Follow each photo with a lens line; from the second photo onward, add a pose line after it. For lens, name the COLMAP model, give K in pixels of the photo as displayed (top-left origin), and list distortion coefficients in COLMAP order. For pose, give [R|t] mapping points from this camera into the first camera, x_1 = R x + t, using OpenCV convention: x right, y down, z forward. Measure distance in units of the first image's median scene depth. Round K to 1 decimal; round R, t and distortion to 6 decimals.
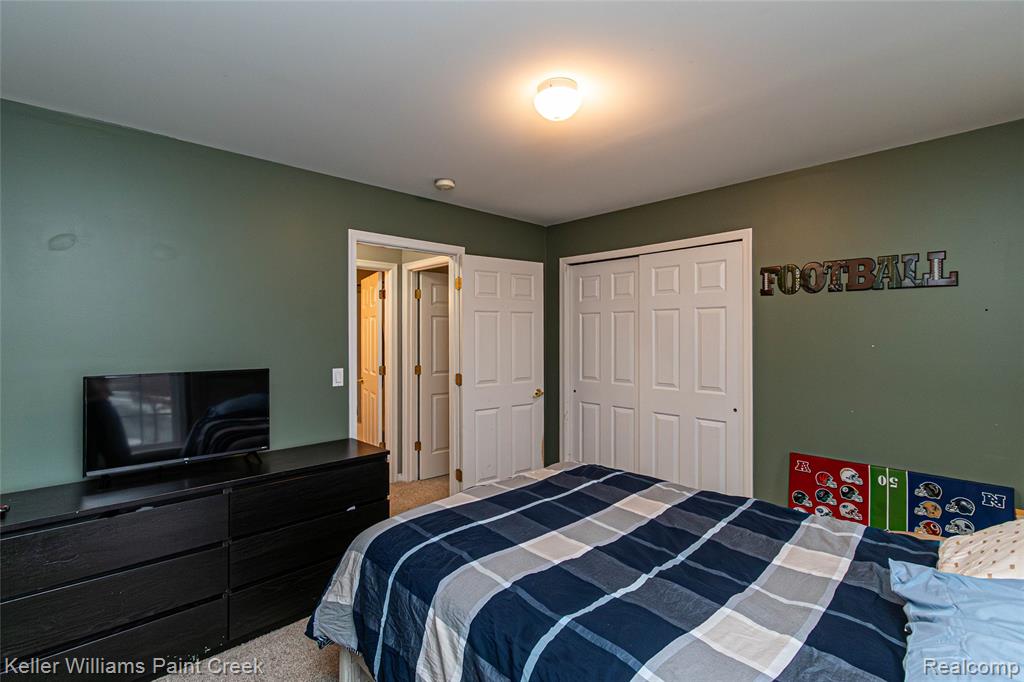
lens RADIAL K [[449.1, 0, 511.1], [0, 449.1, 337.2], [0, 0, 1]] dist [0.001014, 0.000017]
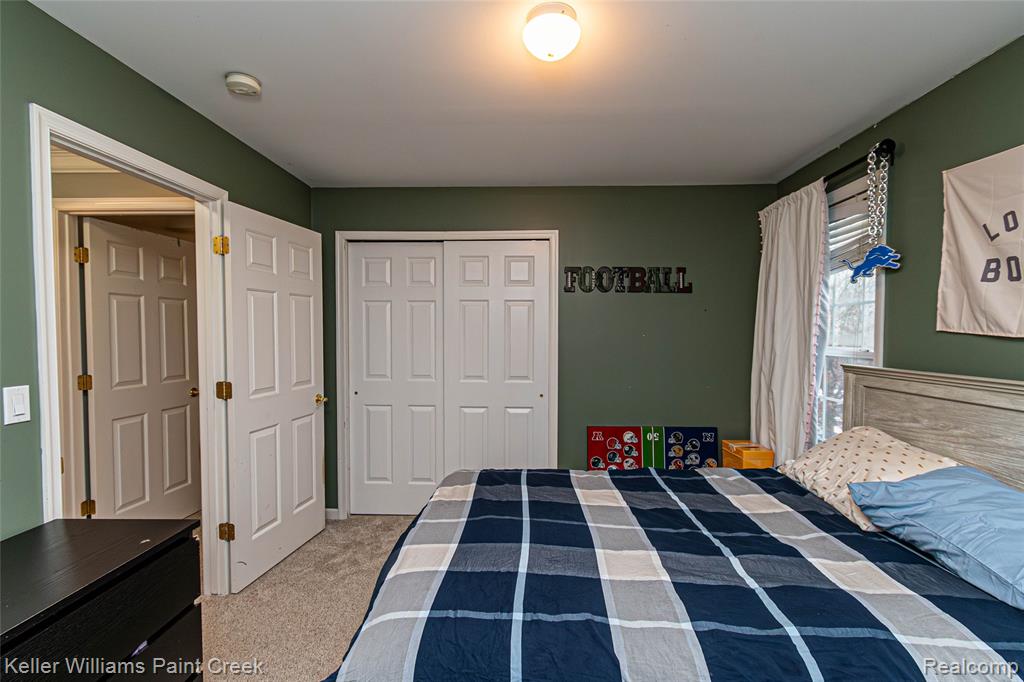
lens RADIAL K [[452.3, 0, 513.6], [0, 452.3, 348.3], [0, 0, 1]] dist [0.002740, 0.000128]
pose [[0.724494, -0.022230, 0.688922, -0.359986], [-0.000477, 0.999463, 0.032752, 0.013154], [-0.689280, -0.024057, 0.724095, 0.295784]]
